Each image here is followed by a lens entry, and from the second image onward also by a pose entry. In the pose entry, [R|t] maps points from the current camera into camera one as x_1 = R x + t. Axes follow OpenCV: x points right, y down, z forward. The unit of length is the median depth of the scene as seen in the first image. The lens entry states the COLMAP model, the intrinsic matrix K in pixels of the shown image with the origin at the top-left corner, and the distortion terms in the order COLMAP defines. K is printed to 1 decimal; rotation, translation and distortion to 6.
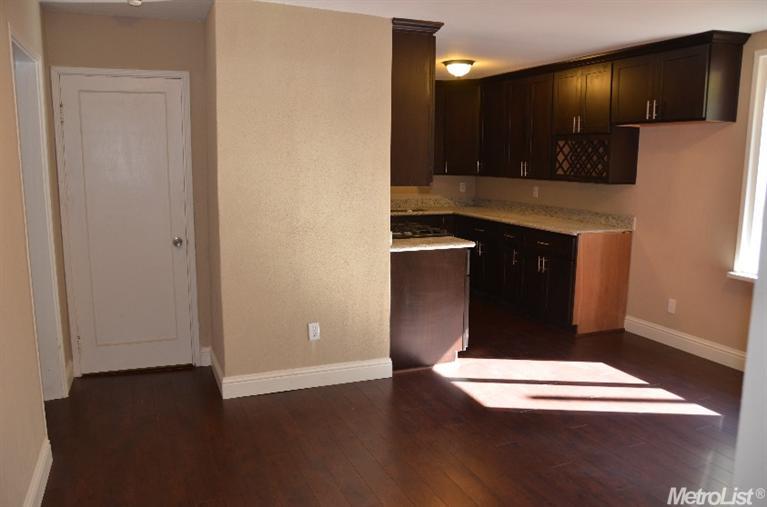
lens RADIAL K [[602.0, 0, 379.2], [0, 602.0, 266.7], [0, 0, 1]] dist [-0.162679, 0.120655]
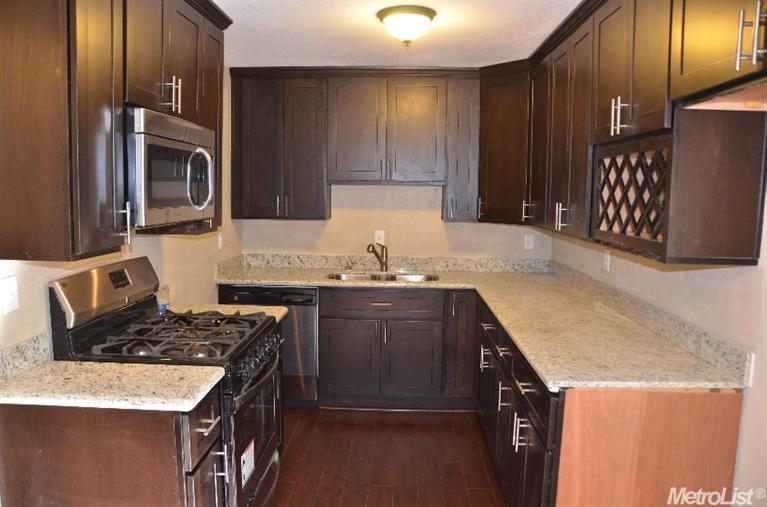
lens RADIAL K [[602.0, 0, 379.2], [0, 602.0, 266.7], [0, 0, 1]] dist [-0.162679, 0.120655]
pose [[0.913558, 0.058755, -0.402443, 0.373838], [-0.082120, 0.995777, -0.041033, -0.107877], [0.398332, 0.070535, 0.914525, 0.587028]]
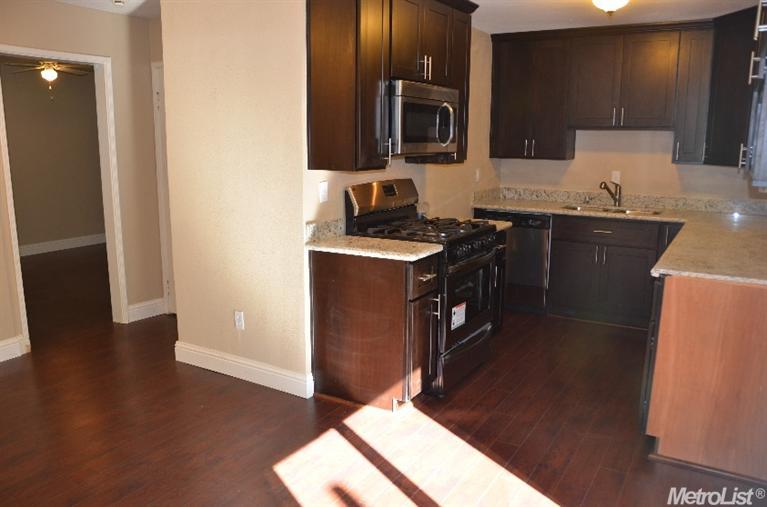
lens RADIAL K [[602.0, 0, 379.2], [0, 602.0, 266.7], [0, 0, 1]] dist [-0.162679, 0.120655]
pose [[0.608775, 0.165073, -0.775980, 0.583678], [-0.140107, 0.985110, 0.099643, -0.078349], [0.780873, 0.048060, 0.622838, 0.464972]]
